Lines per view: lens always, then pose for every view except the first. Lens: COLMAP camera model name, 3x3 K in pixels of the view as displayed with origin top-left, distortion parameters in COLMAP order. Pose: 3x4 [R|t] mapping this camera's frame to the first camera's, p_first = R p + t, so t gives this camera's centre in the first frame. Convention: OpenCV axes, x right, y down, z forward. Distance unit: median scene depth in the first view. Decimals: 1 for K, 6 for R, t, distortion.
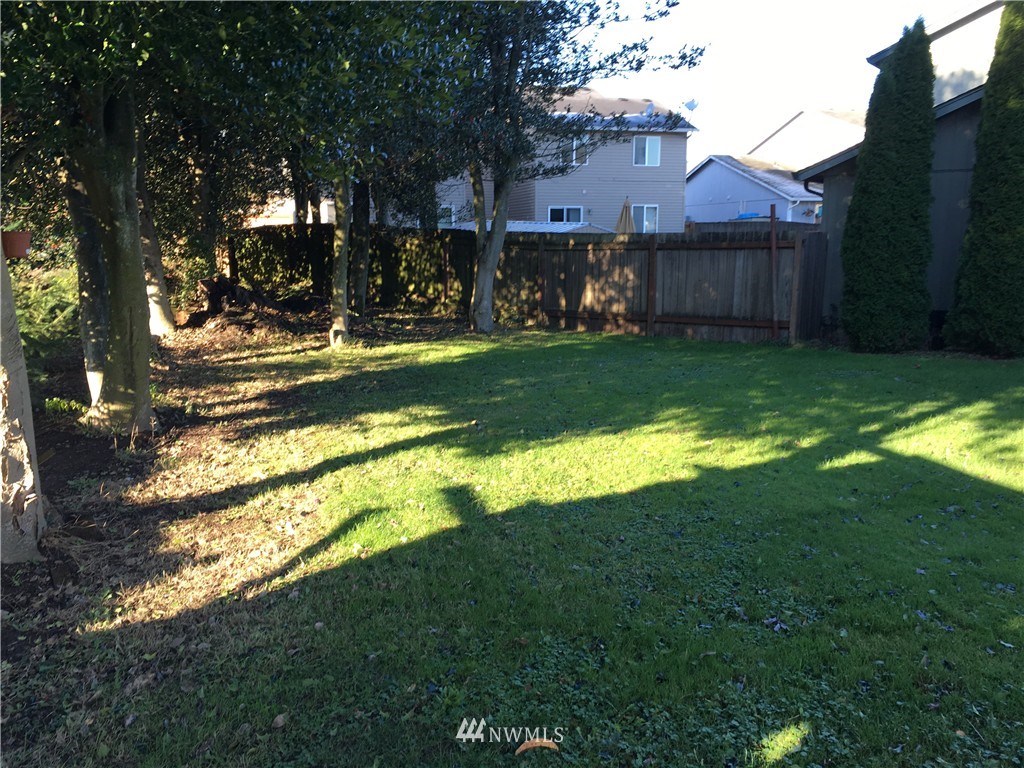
lens RADIAL K [[886.6, 0, 511.7], [0, 886.6, 385.1], [0, 0, 1]] dist [0.020928, 0.003492]
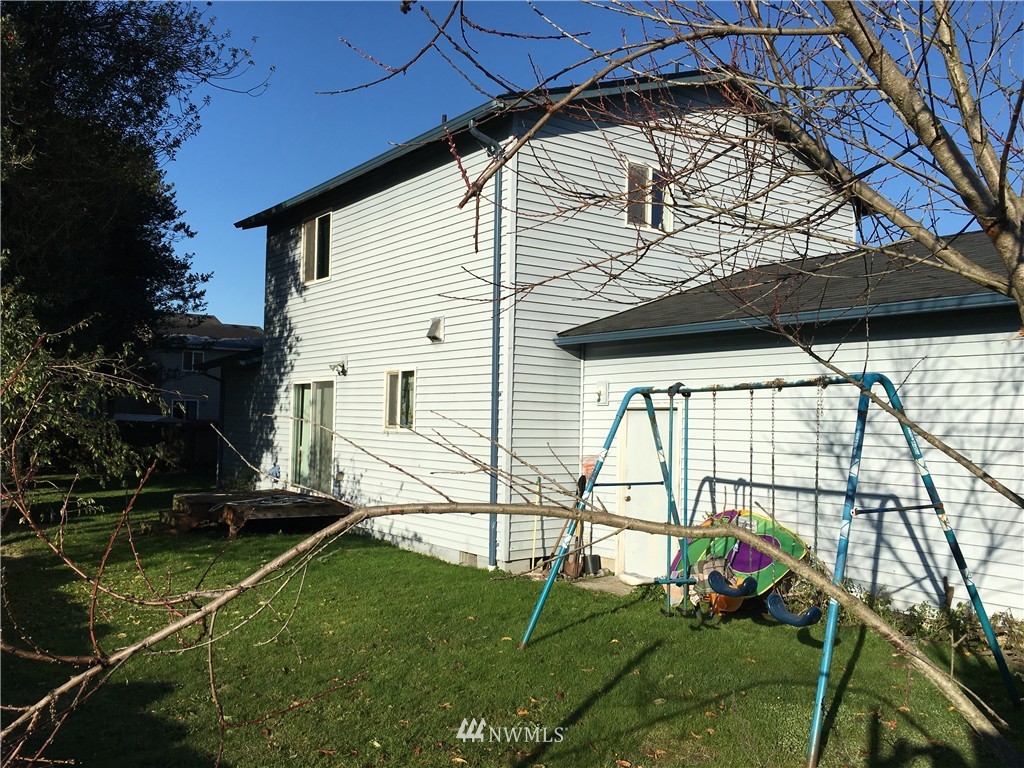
lens RADIAL K [[886.6, 0, 512.9], [0, 886.6, 383.6], [0, 0, 1]] dist [0.020928, 0.003492]
pose [[0.937865, 0.027355, 0.345919, 0.131850], [0.043915, 0.979516, -0.196521, 0.164936], [-0.344209, 0.199501, 0.917453, -1.077730]]
